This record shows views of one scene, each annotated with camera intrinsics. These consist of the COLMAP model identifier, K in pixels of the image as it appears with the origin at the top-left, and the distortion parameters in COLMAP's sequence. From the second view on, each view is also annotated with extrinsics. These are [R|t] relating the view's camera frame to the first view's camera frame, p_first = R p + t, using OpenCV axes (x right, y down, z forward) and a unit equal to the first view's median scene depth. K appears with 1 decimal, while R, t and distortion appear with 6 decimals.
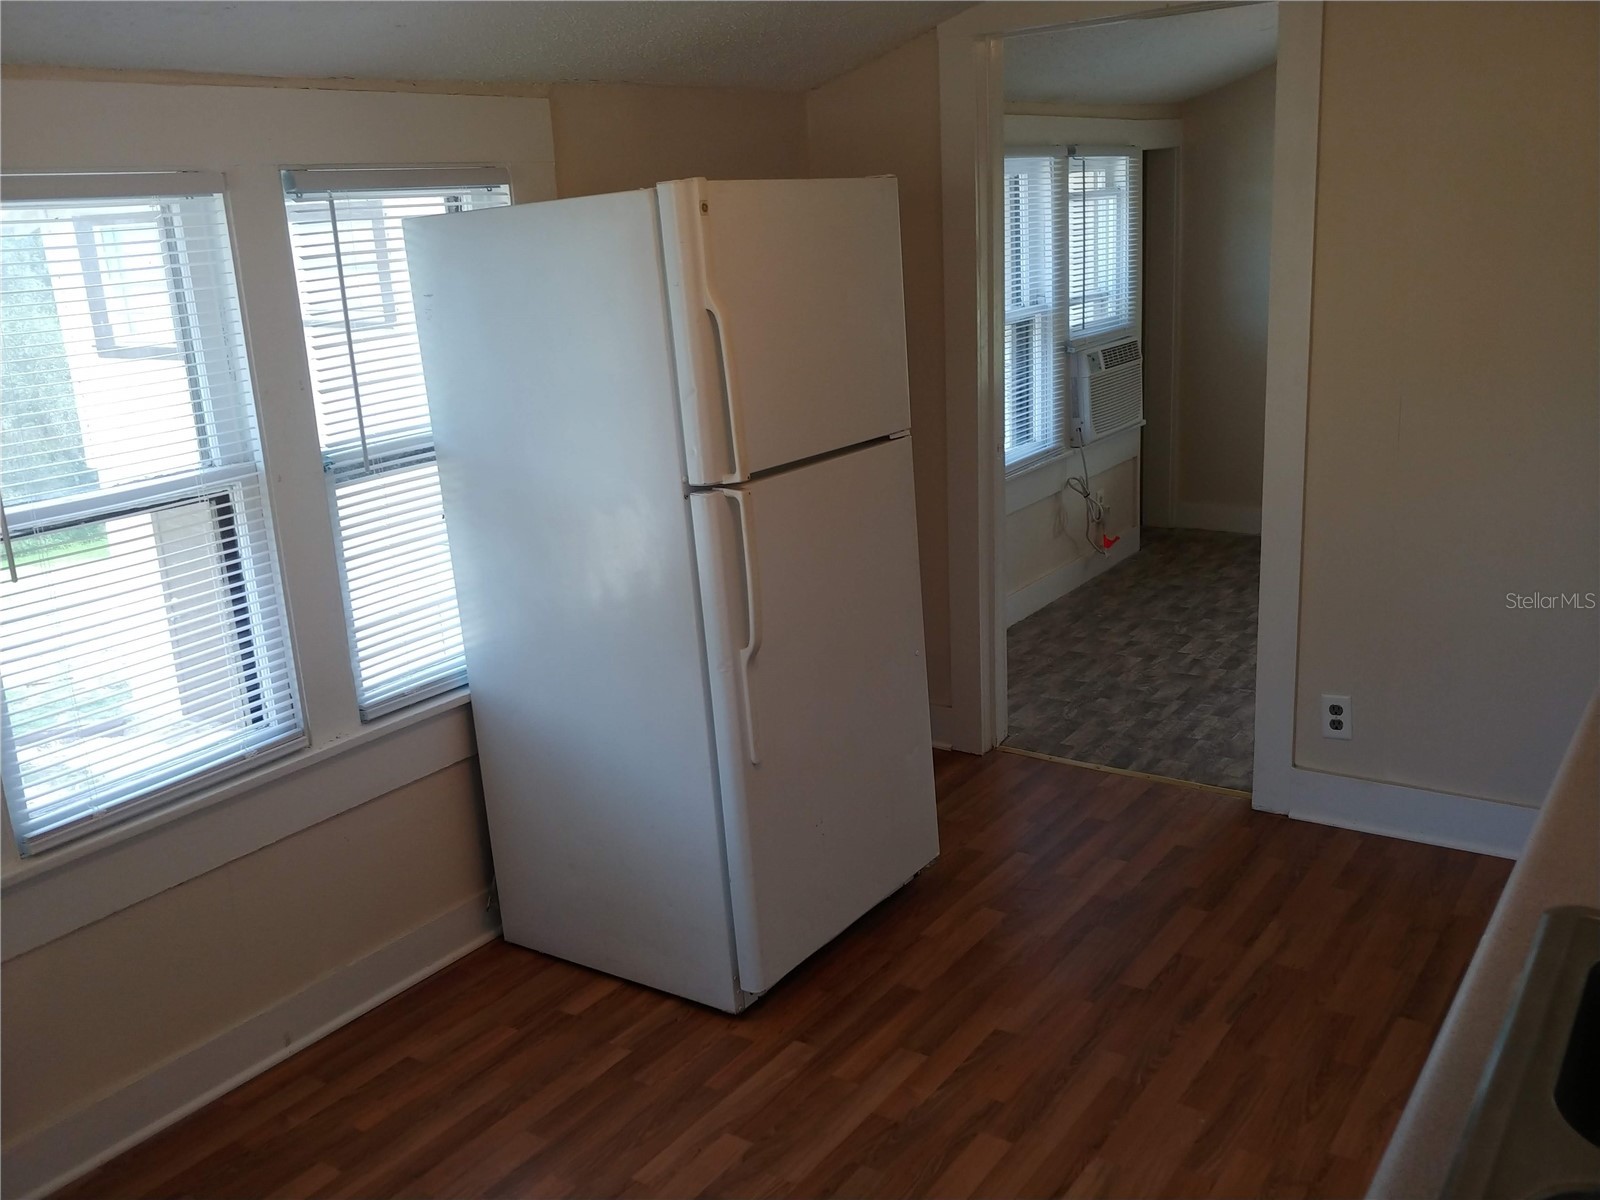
lens RADIAL K [[1426.5, 0, 801.8], [0, 1426.5, 596.3], [0, 0, 1]] dist [0.017394, -0.021576]
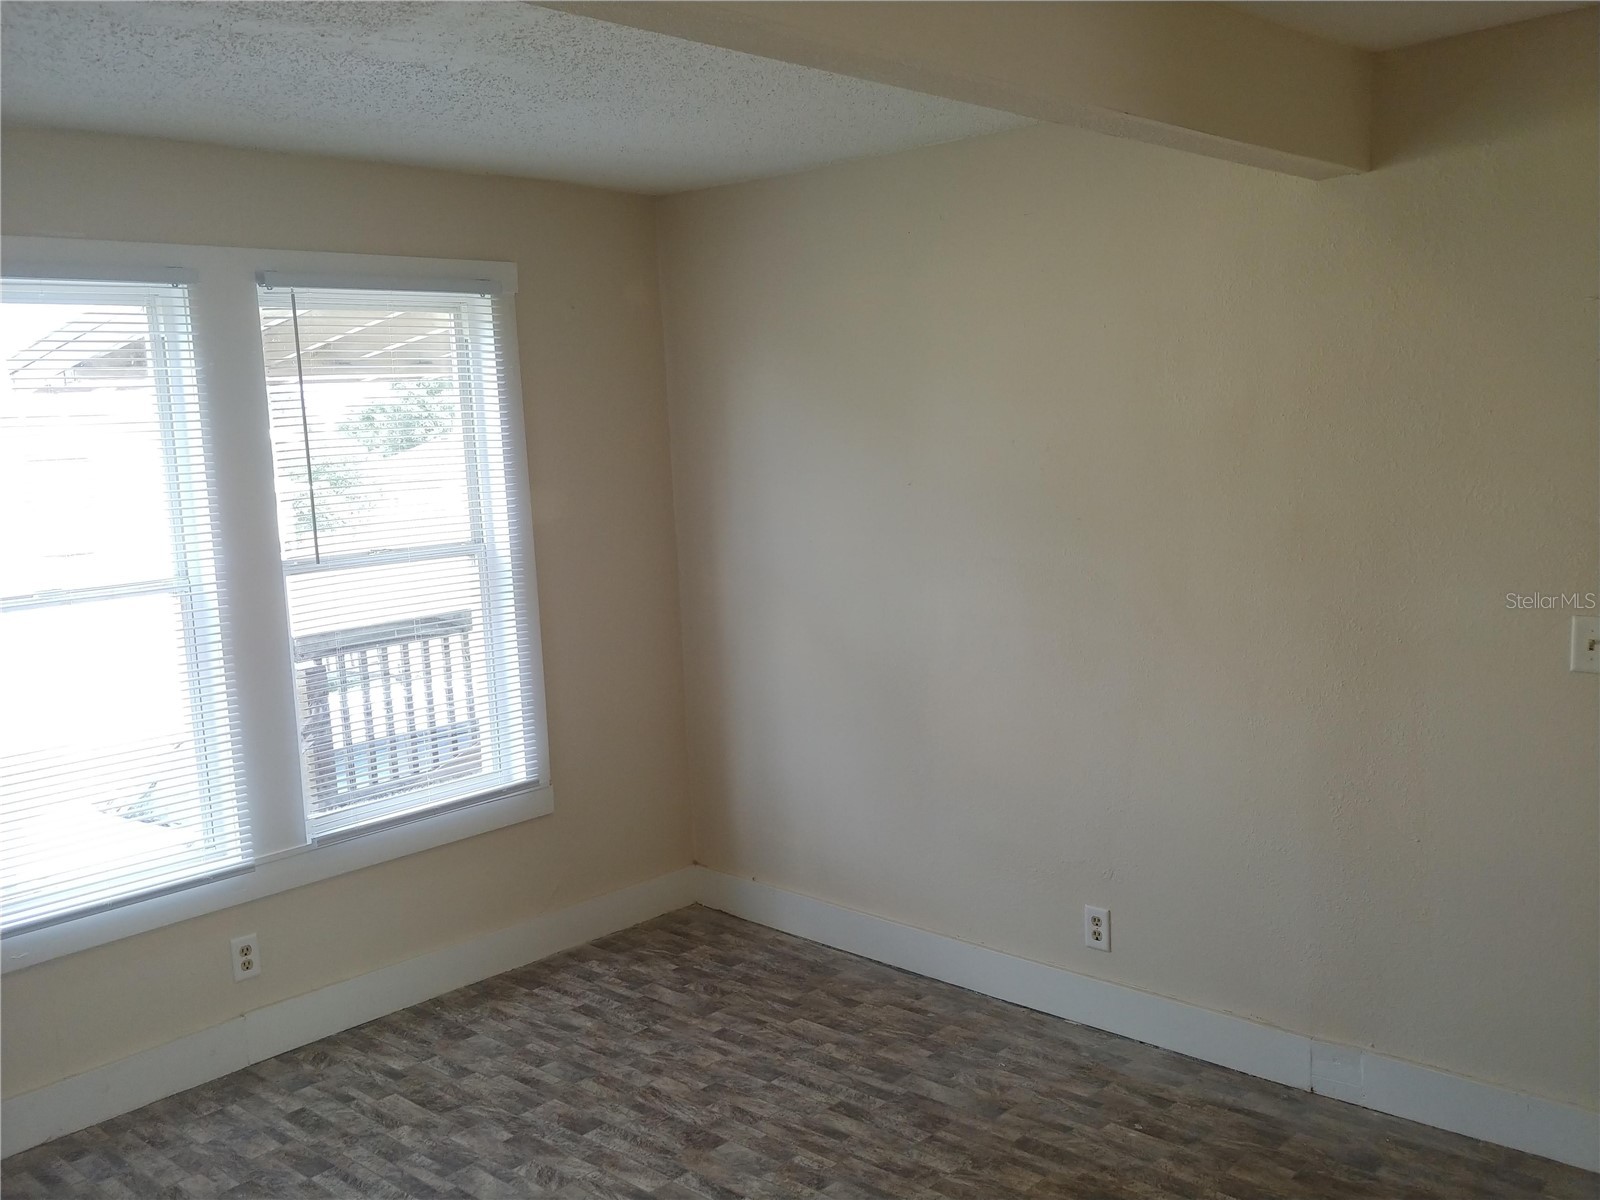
lens RADIAL K [[1426.5, 0, 797.8], [0, 1426.5, 610.7], [0, 0, 1]] dist [0.017394, -0.021576]
pose [[-0.136931, 0.192959, -0.971605, 0.868530], [-0.211444, 0.952545, 0.218973, -0.383936], [0.967751, 0.235424, -0.089633, 1.175000]]
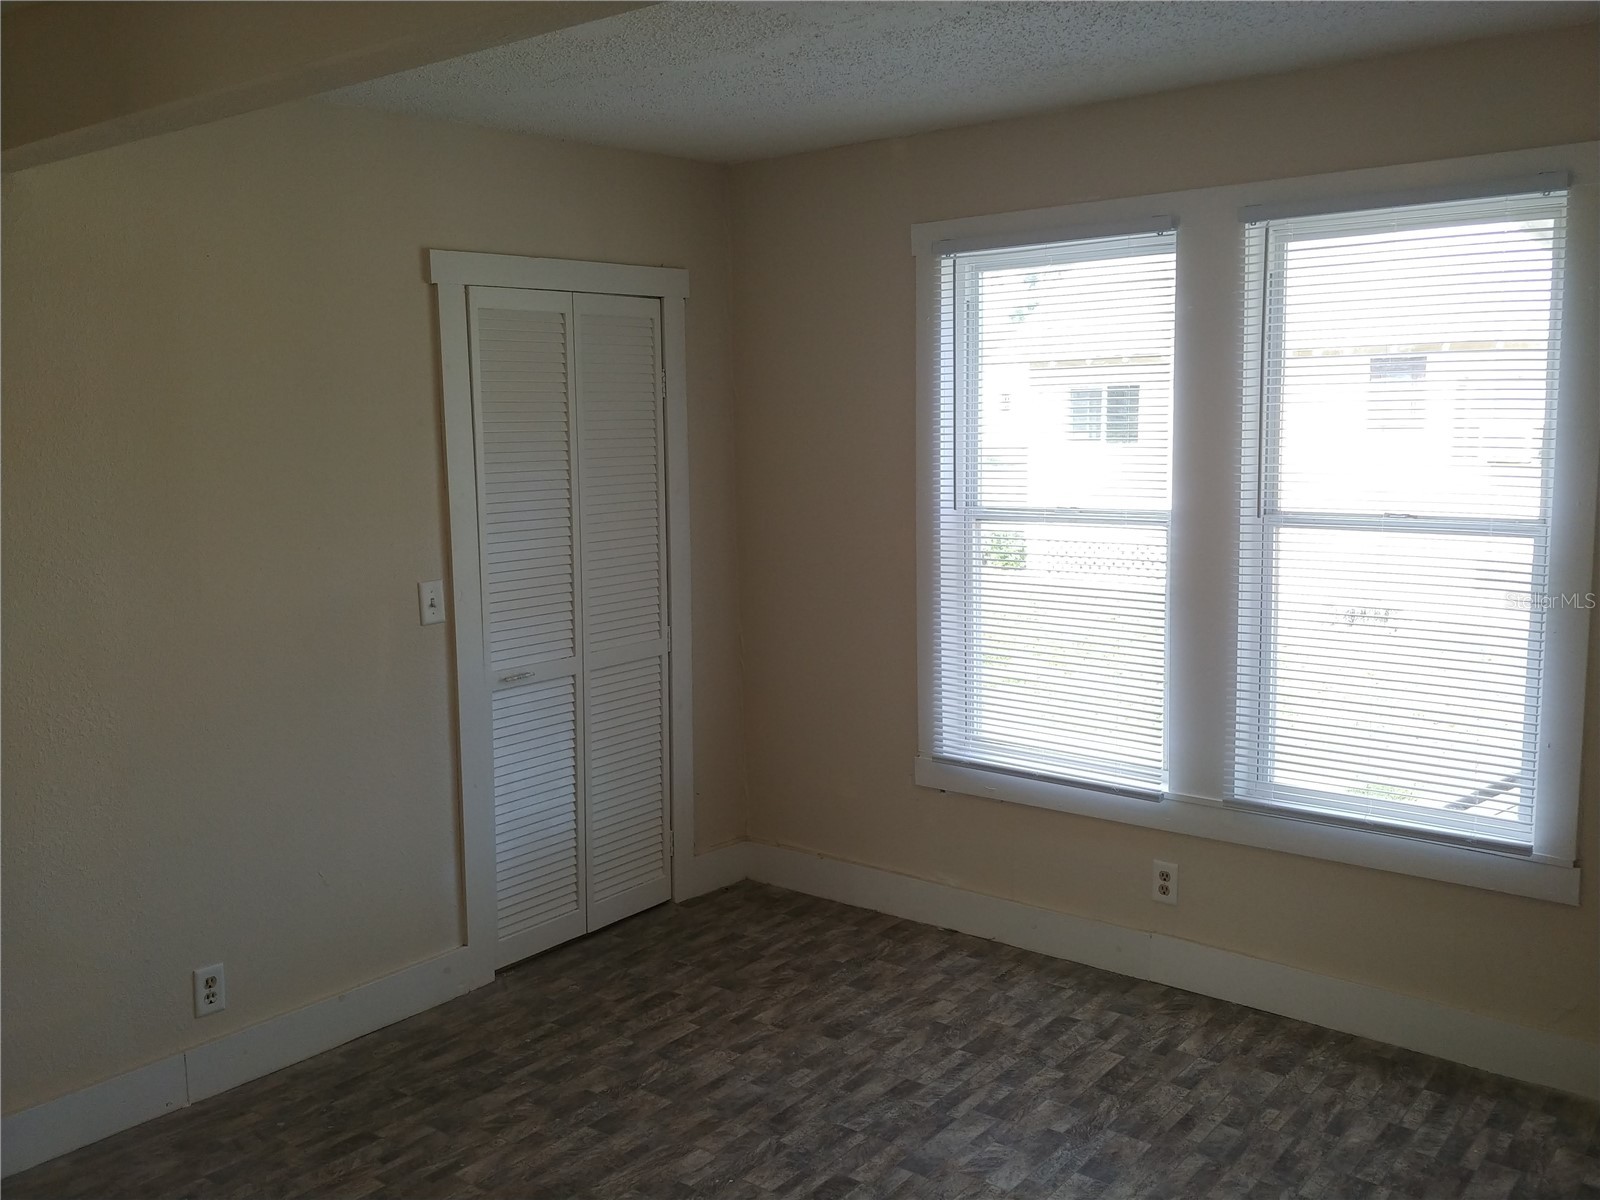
lens RADIAL K [[1426.5, 0, 800.0], [0, 1426.5, 600.4], [0, 0, 1]] dist [0.017394, -0.021576]
pose [[-0.994766, 0.062686, 0.080687, 0.270505], [0.089455, 0.915913, 0.391283, -0.456438], [-0.049374, 0.396453, -0.916727, 1.579378]]
